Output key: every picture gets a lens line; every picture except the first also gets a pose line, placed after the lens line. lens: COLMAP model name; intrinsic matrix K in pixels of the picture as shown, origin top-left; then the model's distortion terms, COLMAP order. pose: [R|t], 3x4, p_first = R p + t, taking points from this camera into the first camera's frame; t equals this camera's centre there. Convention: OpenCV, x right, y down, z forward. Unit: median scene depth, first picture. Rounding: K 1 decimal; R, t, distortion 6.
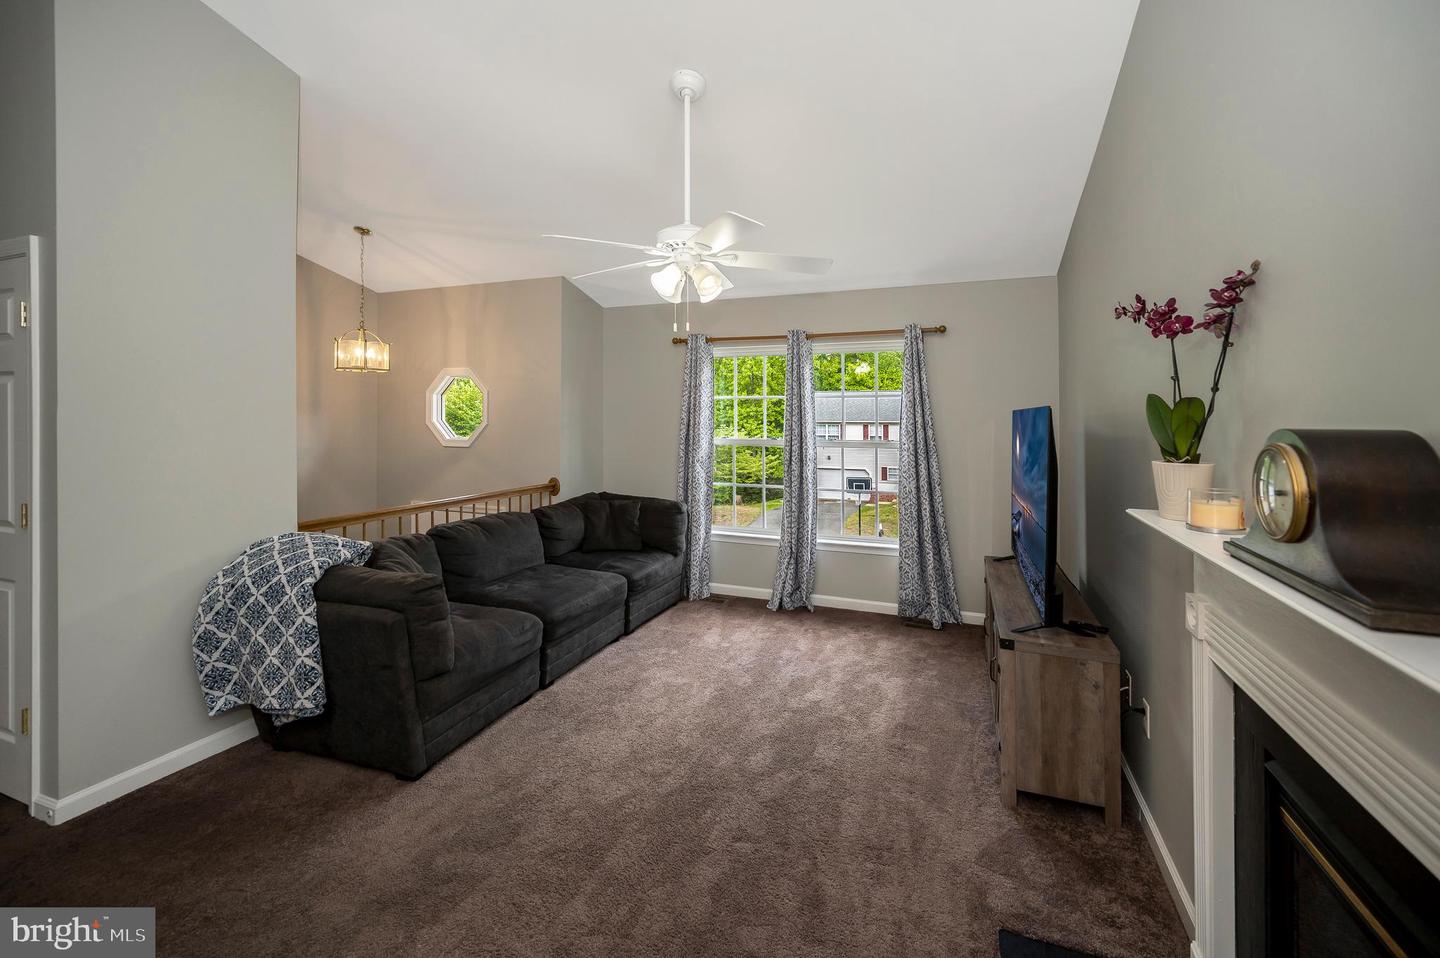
lens RADIAL K [[617.9, 0, 734.5], [0, 617.9, 368.8], [0, 0, 1]] dist [-0.002531, 0.000494]
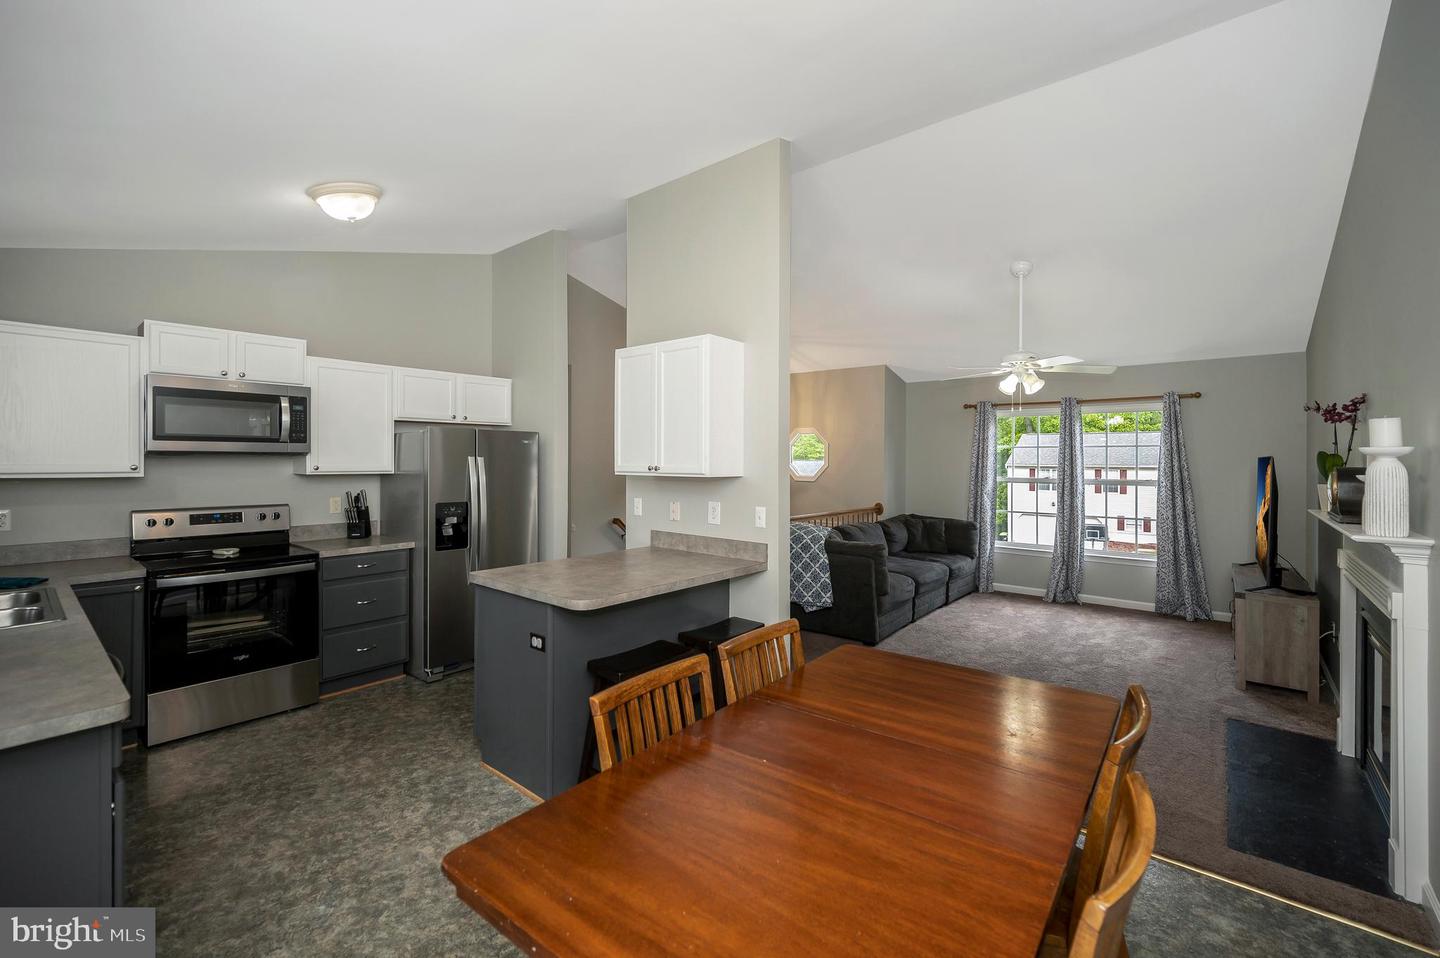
lens RADIAL K [[617.9, 0, 726.7], [0, 617.9, 442.6], [0, 0, 1]] dist [-0.002531, 0.000494]
pose [[0.946634, -0.006884, -0.322238, -0.304798], [0.022631, 0.998724, 0.045147, -0.073686], [0.321516, -0.050030, 0.945581, -0.913941]]
